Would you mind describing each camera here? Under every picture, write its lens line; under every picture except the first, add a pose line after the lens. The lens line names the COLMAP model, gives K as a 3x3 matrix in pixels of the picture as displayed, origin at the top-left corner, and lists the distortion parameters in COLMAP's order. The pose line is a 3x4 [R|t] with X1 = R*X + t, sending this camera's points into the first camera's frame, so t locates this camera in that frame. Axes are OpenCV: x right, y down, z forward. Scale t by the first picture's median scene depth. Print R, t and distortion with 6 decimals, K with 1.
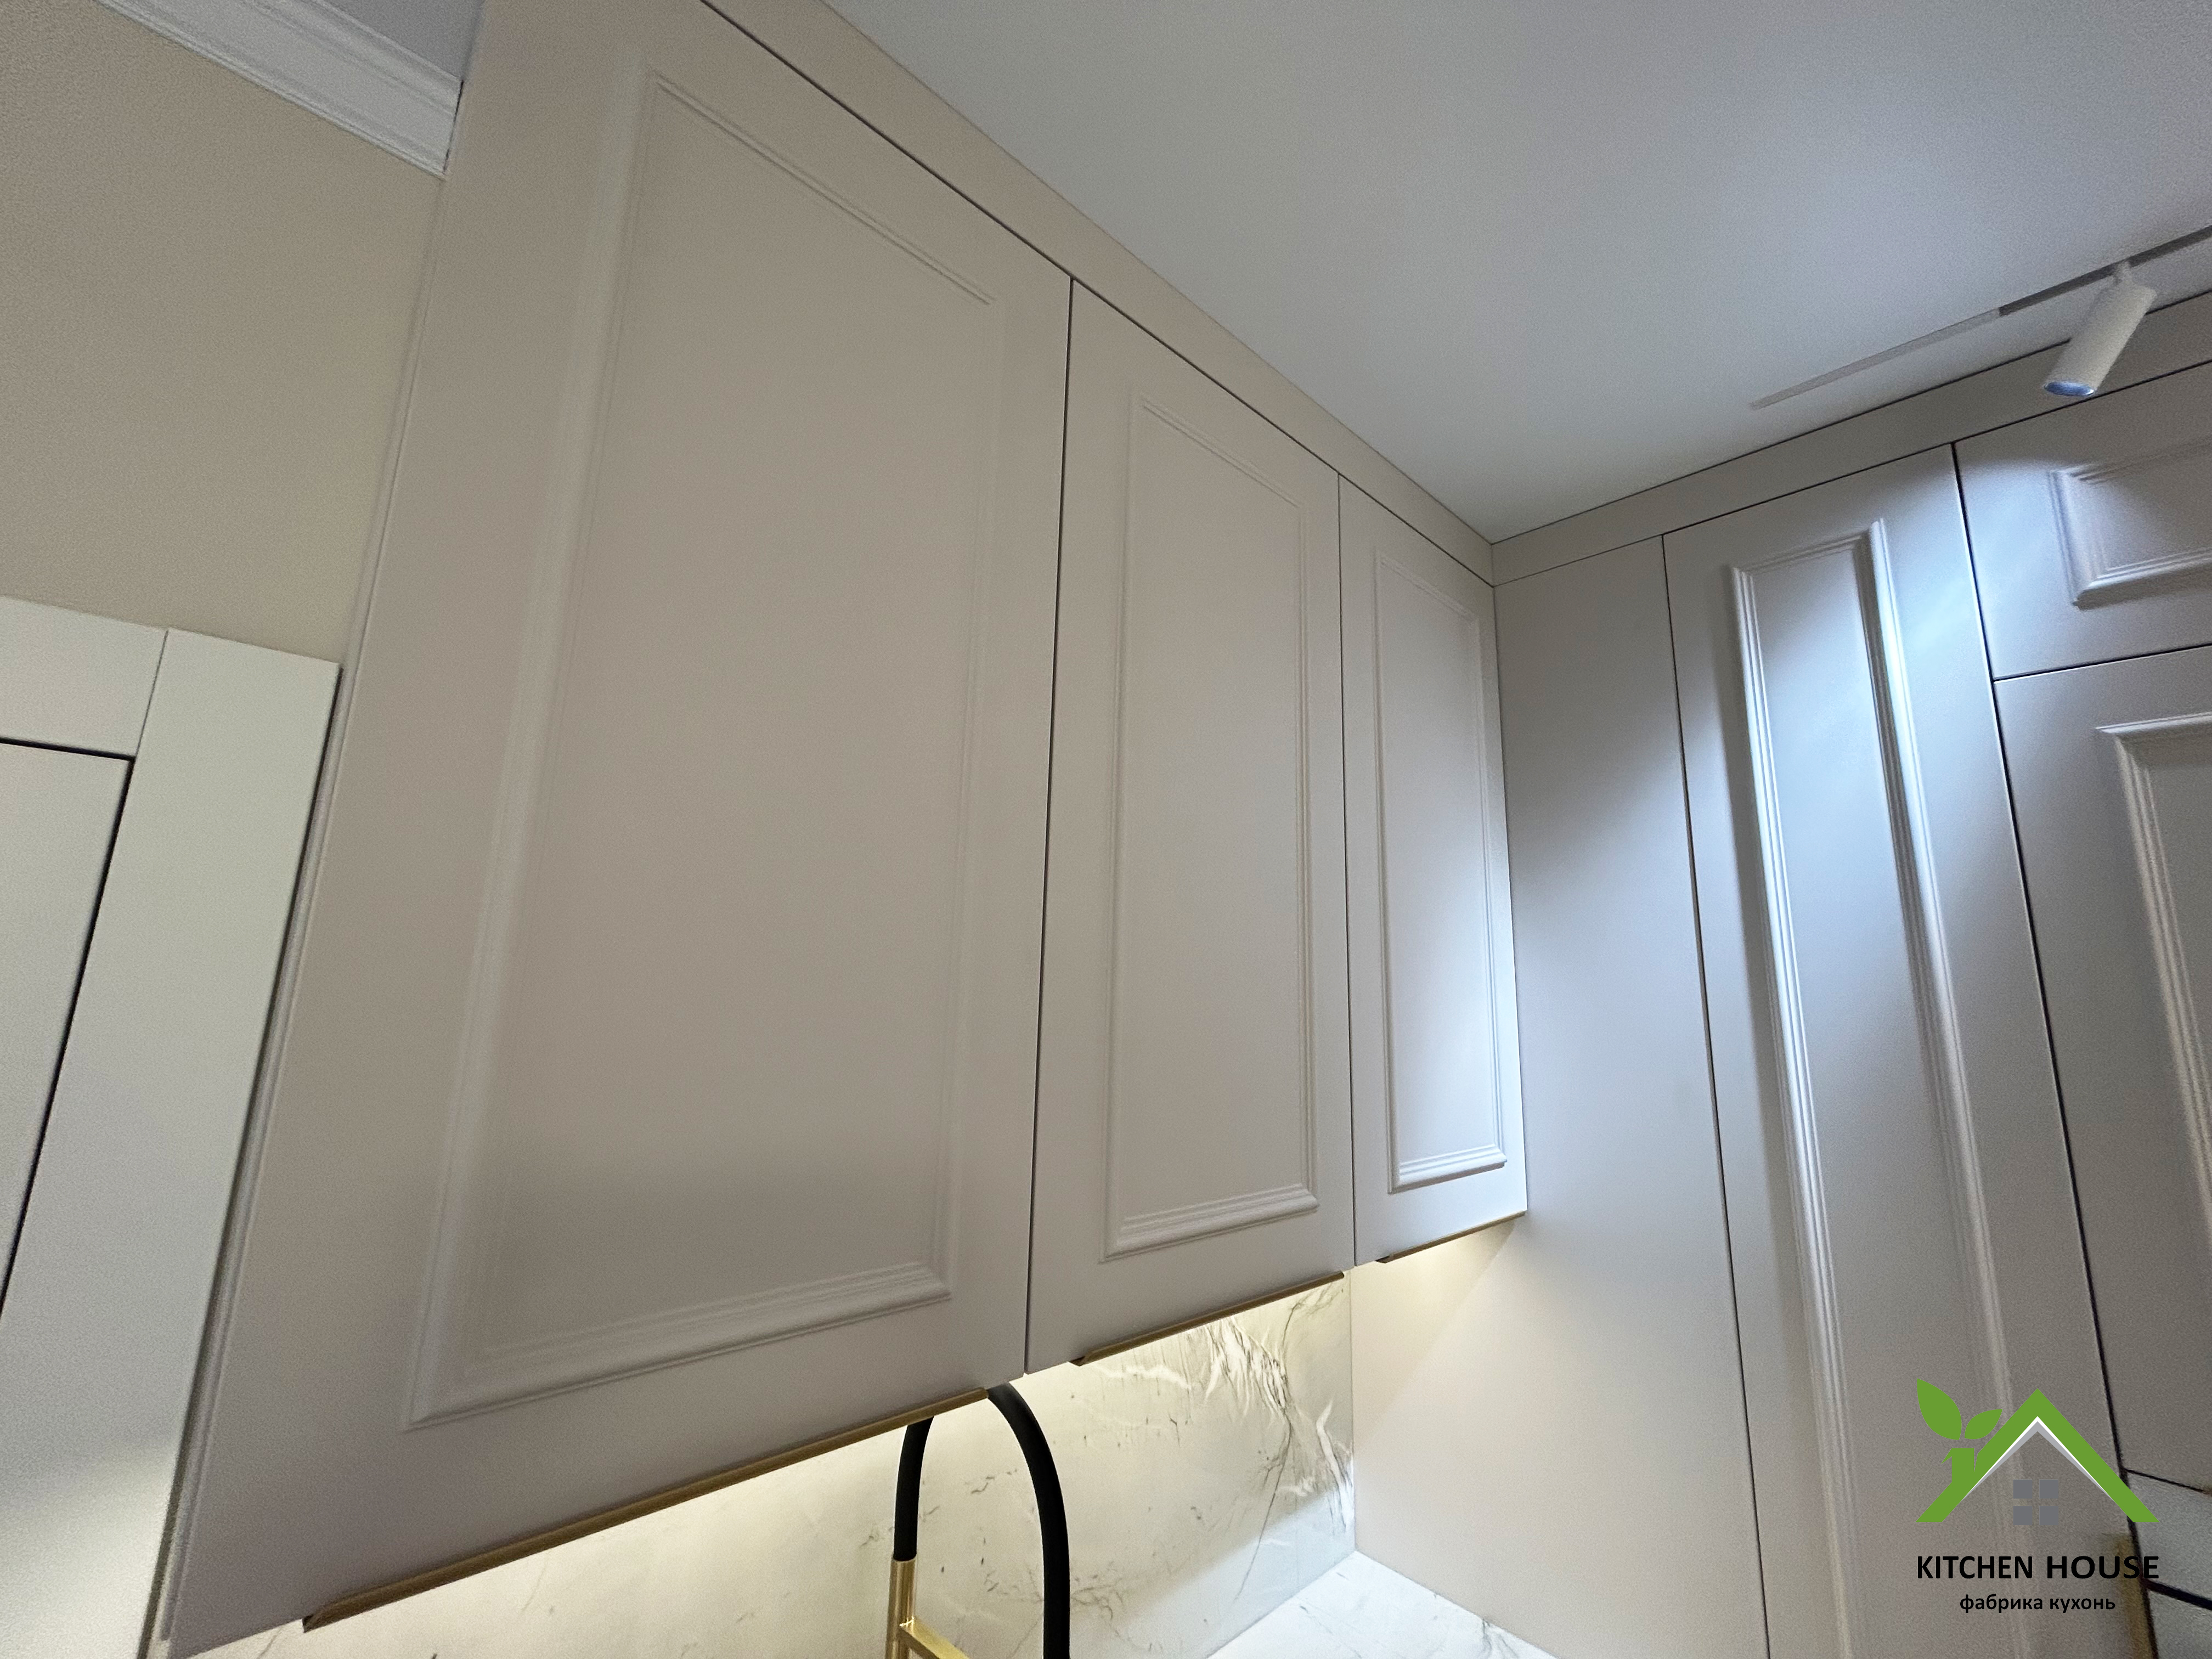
lens RADIAL K [[887.2, 0, 1108.5], [0, 887.2, 828.9], [0, 0, 1]] dist [-0.000265, -0.000140]
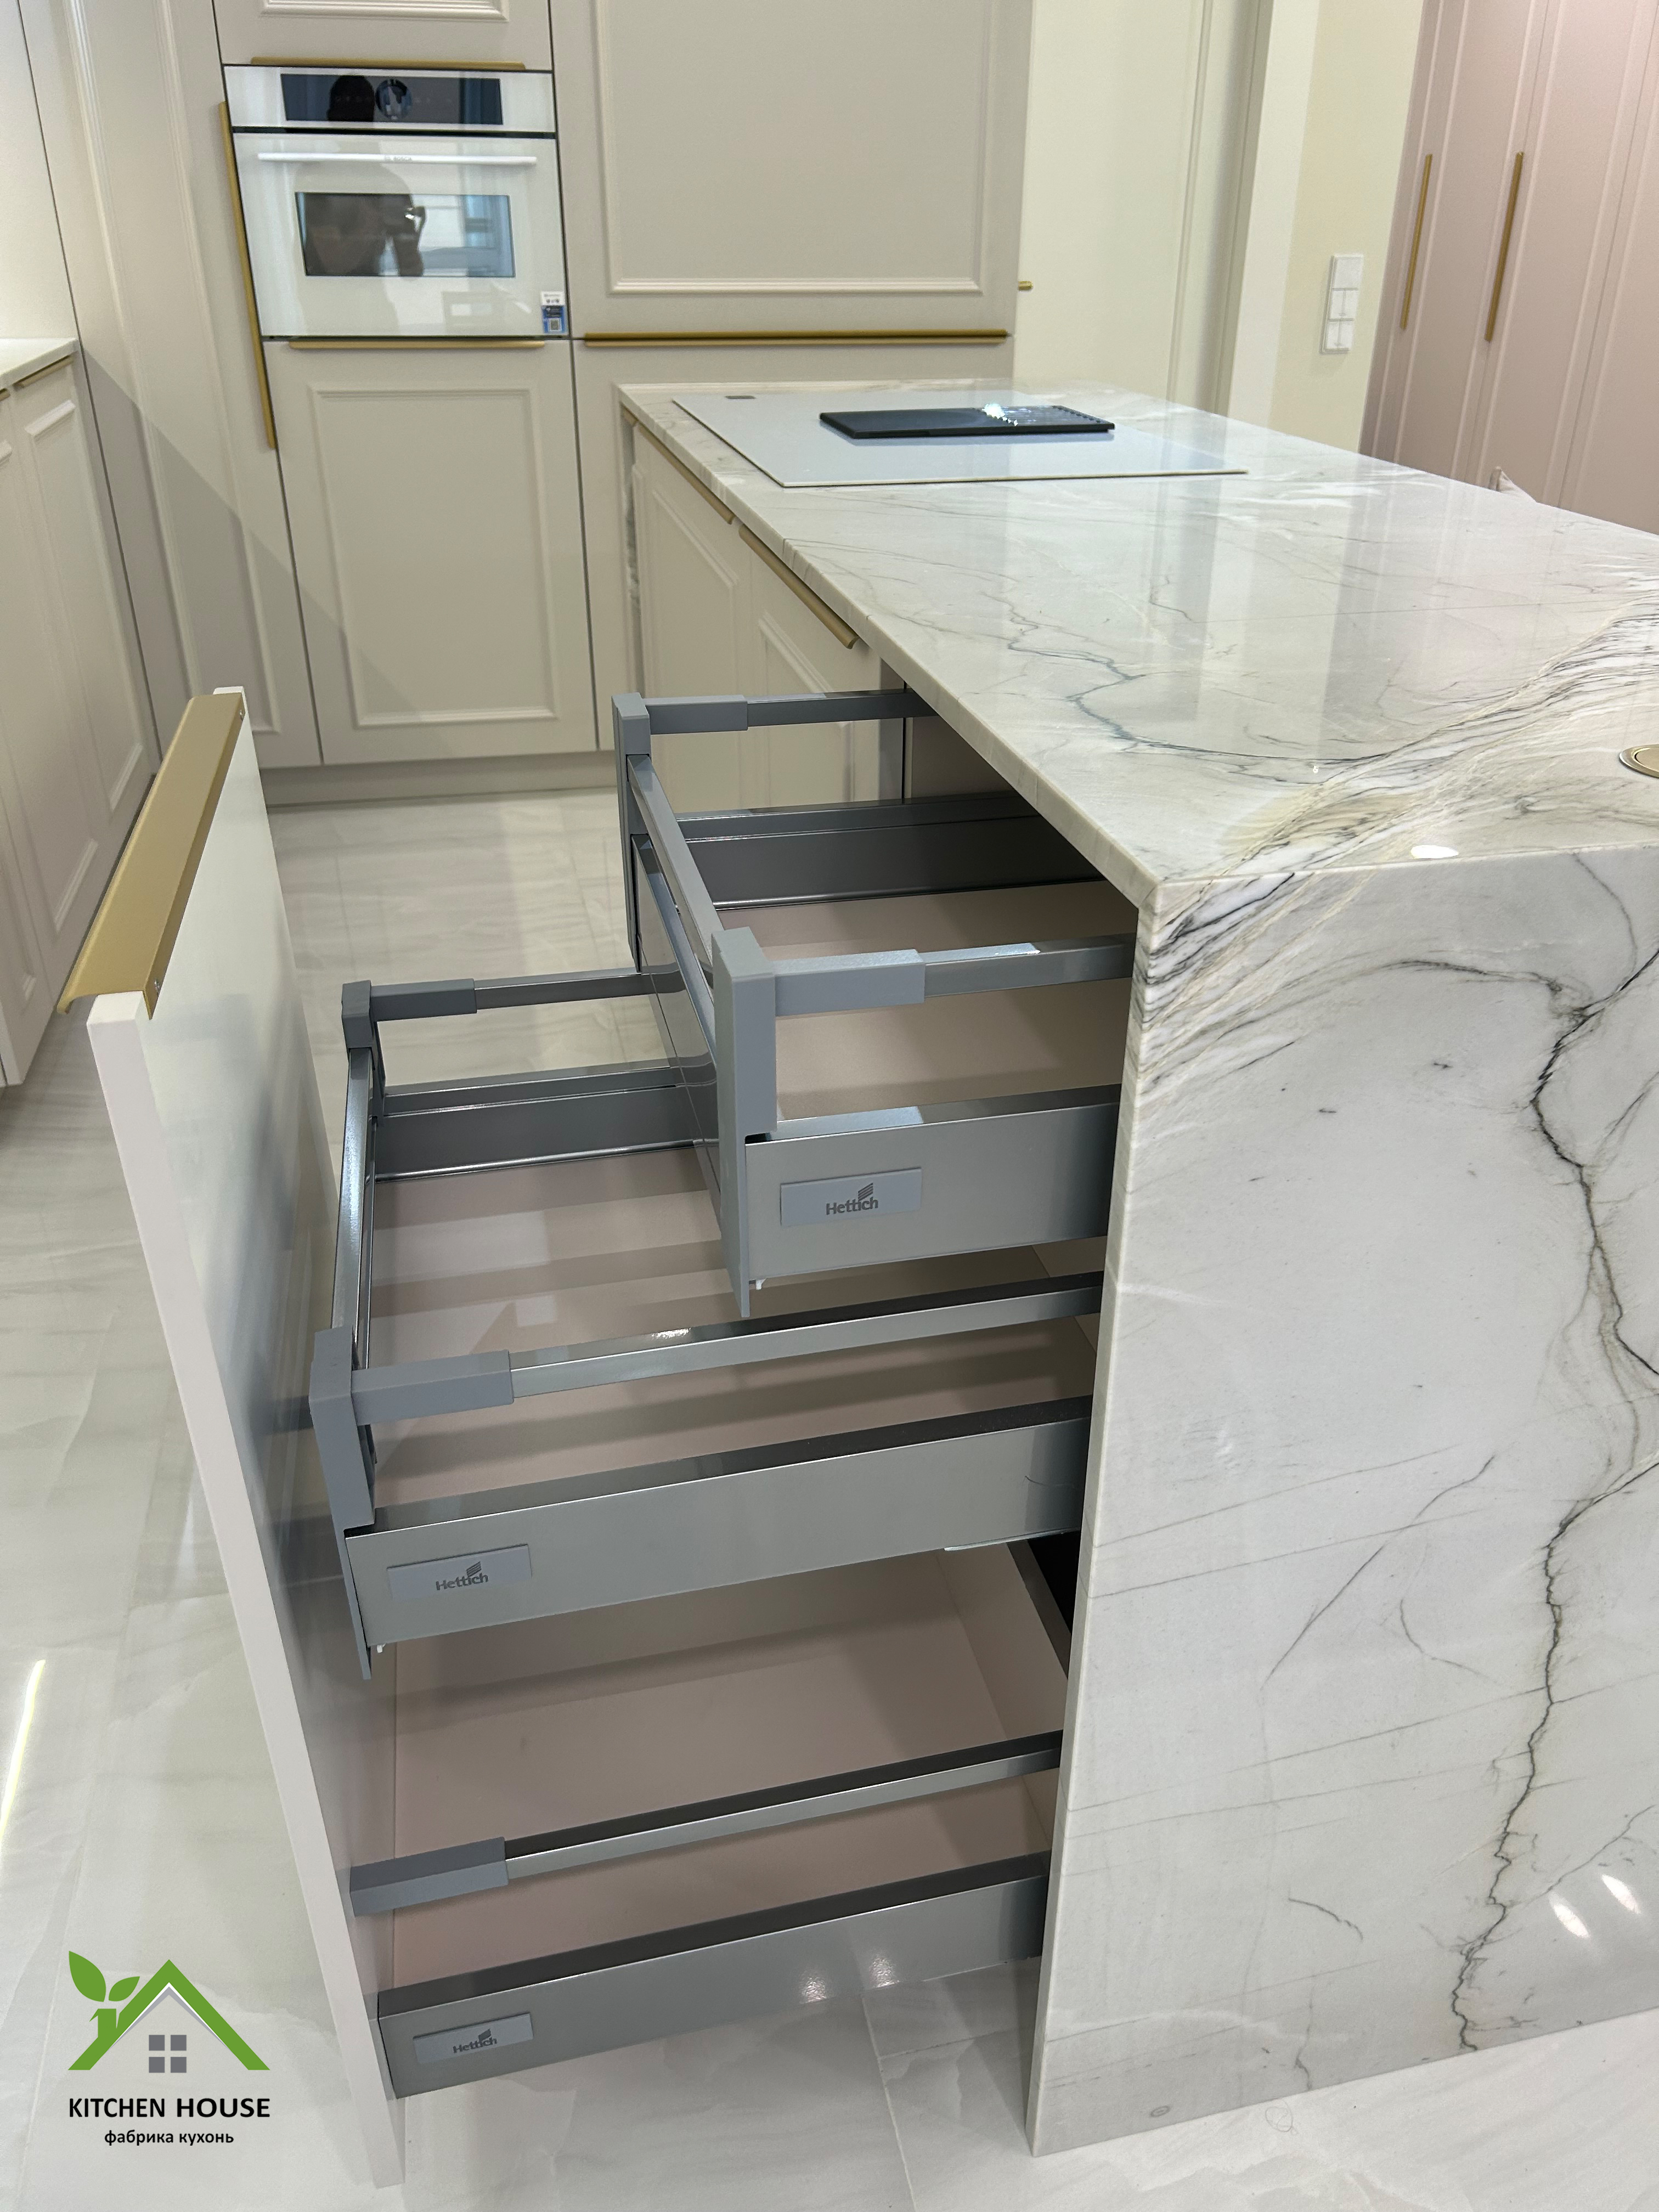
lens RADIAL K [[1678.3, 0, 845.0], [0, 1678.3, 1108.7], [0, 0, 1]] dist [0.042602, -0.046263]
pose [[0.499667, -0.435663, 0.748686, -1.120557], [-0.153162, 0.806262, 0.571386, 0.193376], [-0.852569, -0.400173, 0.336136, -1.360890]]
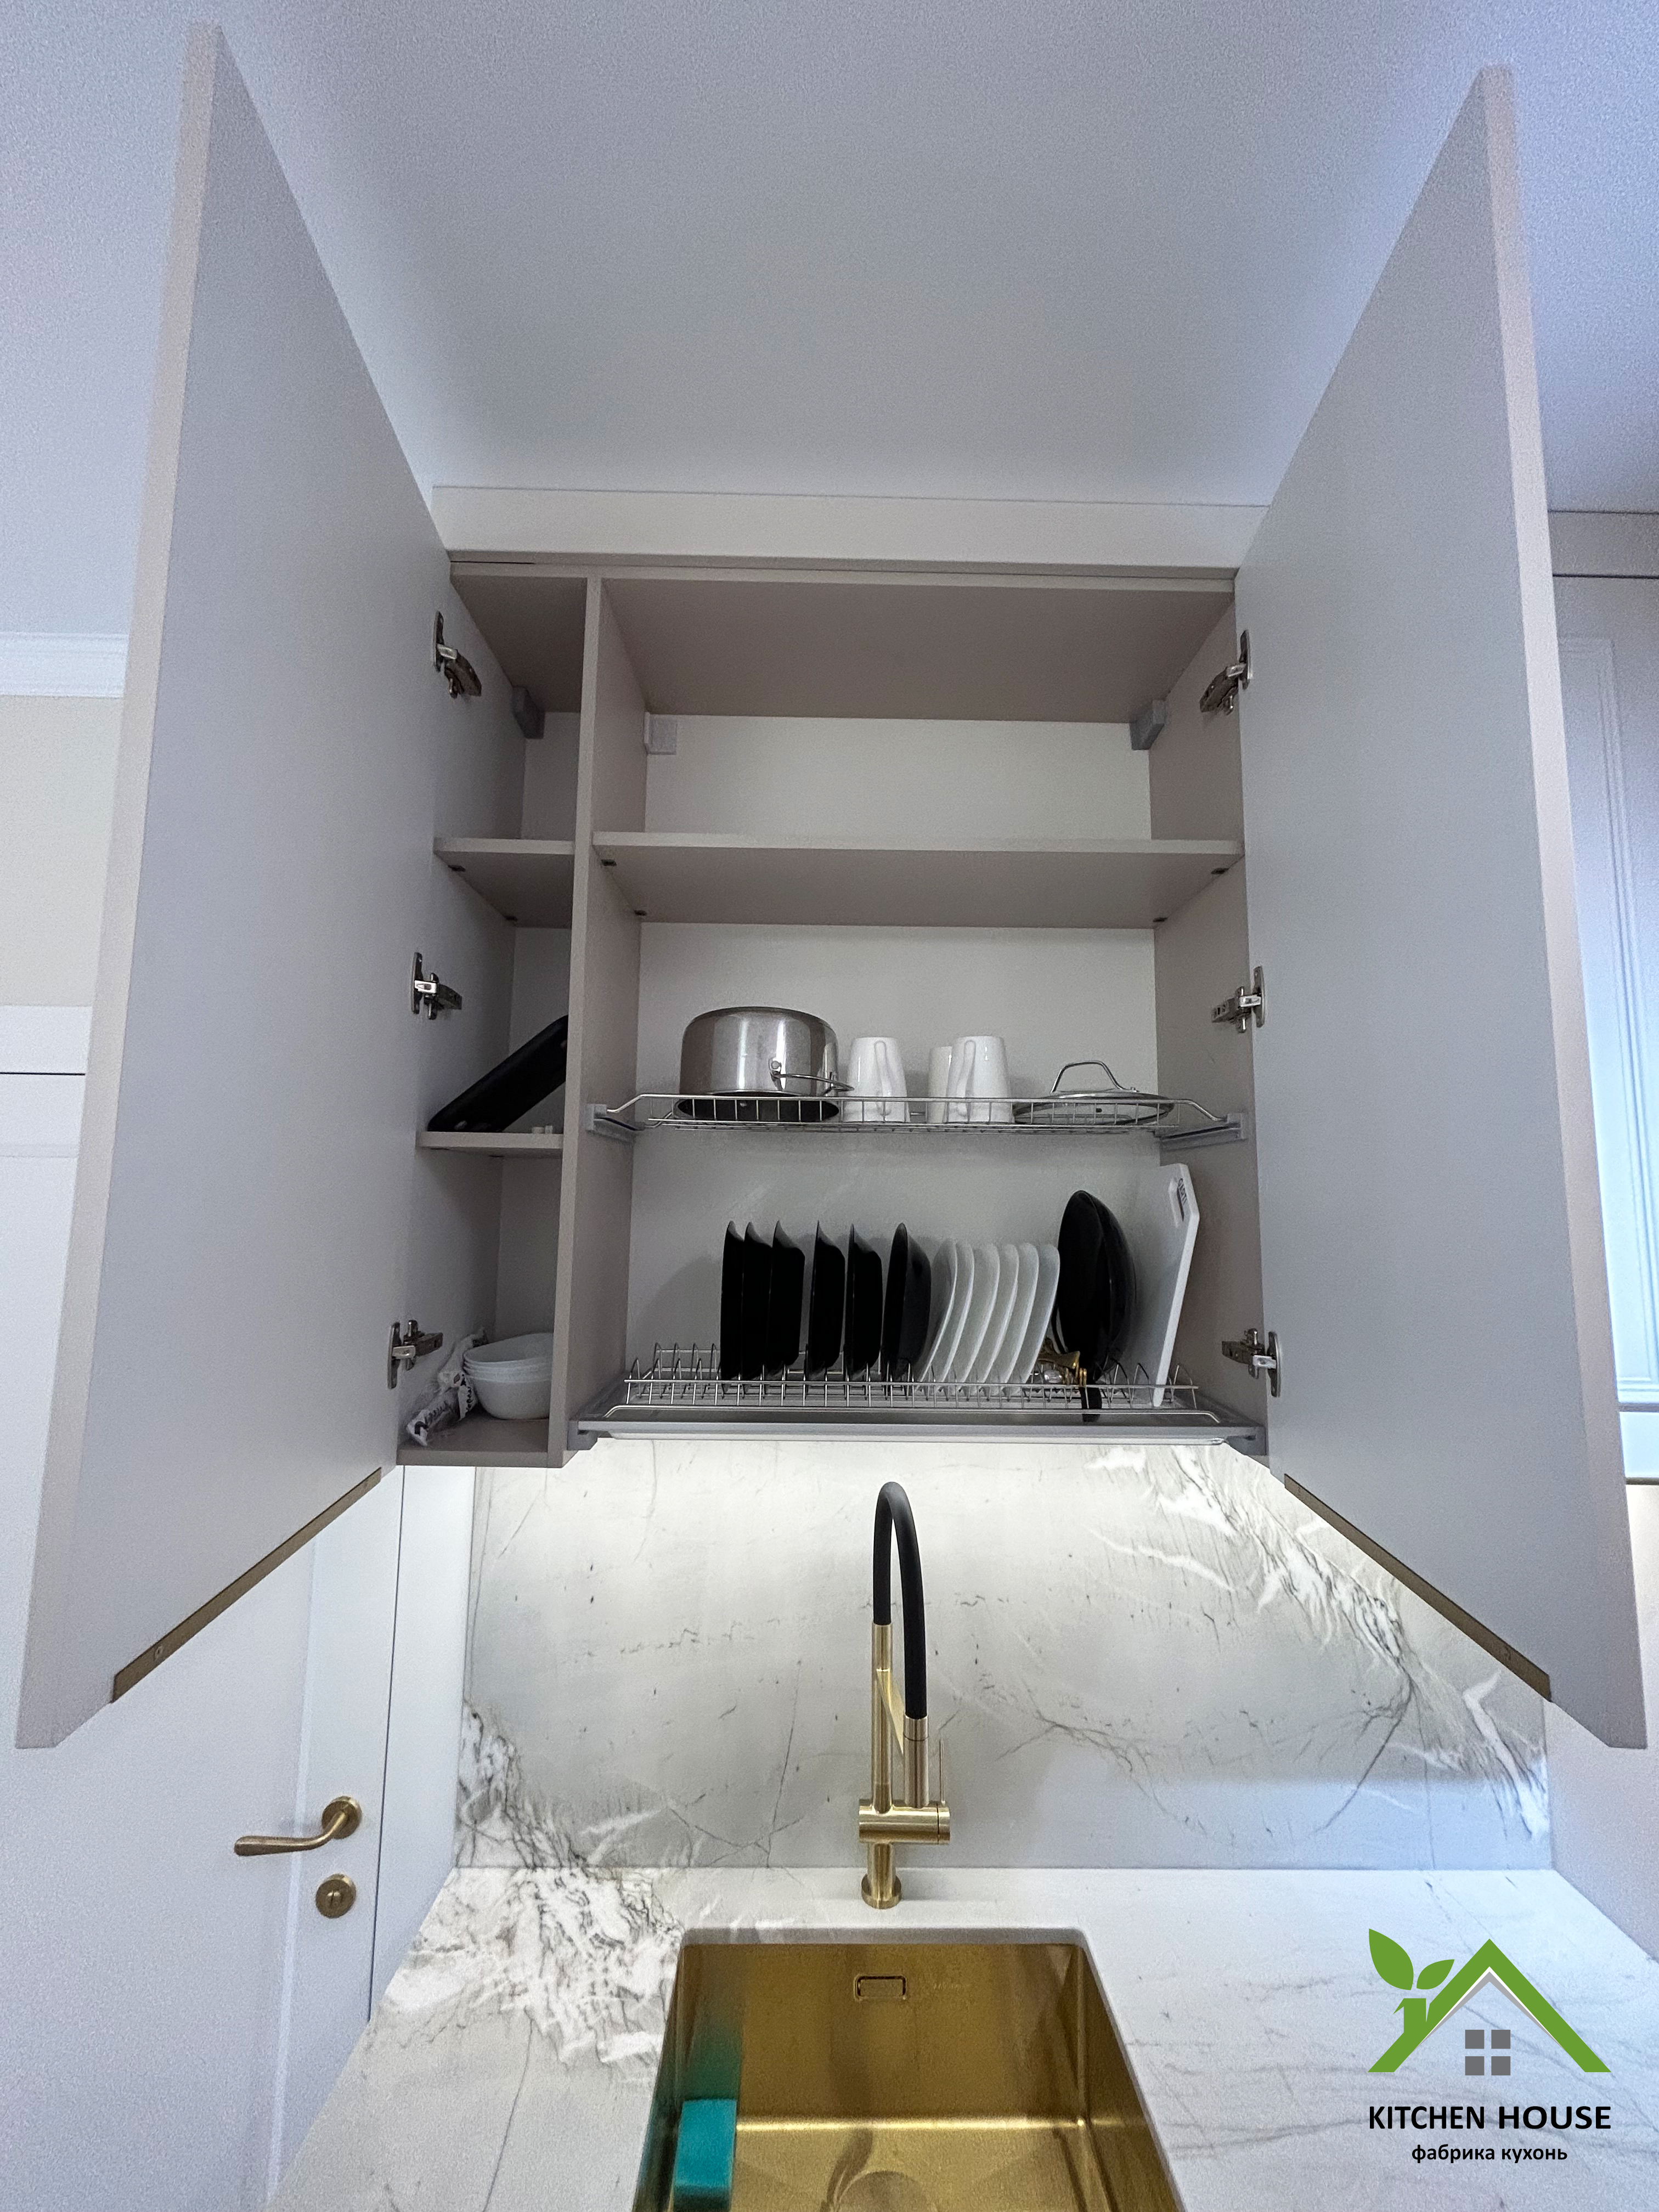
lens RADIAL K [[898.5, 0, 832.5], [0, 898.5, 1094.5], [0, 0, 1]] dist [-0.011873, 0.008914]
pose [[0.742072, -0.094863, -0.663573, 0.439605], [0.132836, 0.991114, 0.006861, 0.031048], [0.657026, -0.093238, 0.748080, 0.037298]]
